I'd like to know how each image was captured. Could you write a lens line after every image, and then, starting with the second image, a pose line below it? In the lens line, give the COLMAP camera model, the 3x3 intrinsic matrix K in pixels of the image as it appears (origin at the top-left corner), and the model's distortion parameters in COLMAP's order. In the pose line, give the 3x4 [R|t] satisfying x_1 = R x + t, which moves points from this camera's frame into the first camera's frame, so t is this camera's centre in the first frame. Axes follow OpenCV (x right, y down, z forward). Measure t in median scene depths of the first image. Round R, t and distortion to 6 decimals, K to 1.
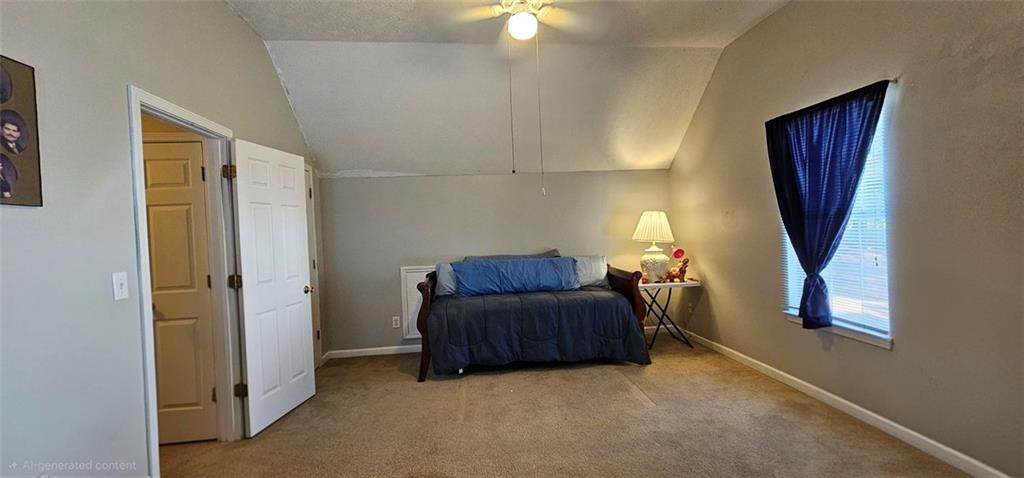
lens RADIAL K [[421.8, 0, 512.0], [0, 421.8, 239.0], [0, 0, 1]] dist [-0.002352, -0.000250]
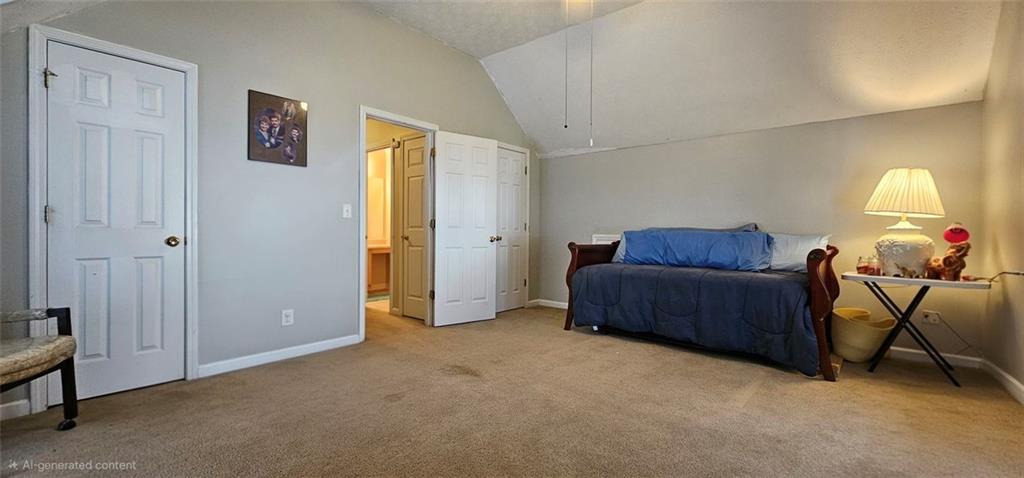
lens RADIAL K [[421.8, 0, 512.0], [0, 421.8, 239.0], [0, 0, 1]] dist [-0.002352, -0.000250]
pose [[0.673206, 0.059042, -0.737094, 0.495112], [-0.054384, 0.998061, 0.030275, 0.068799], [0.737452, 0.019705, 0.675112, 0.126717]]
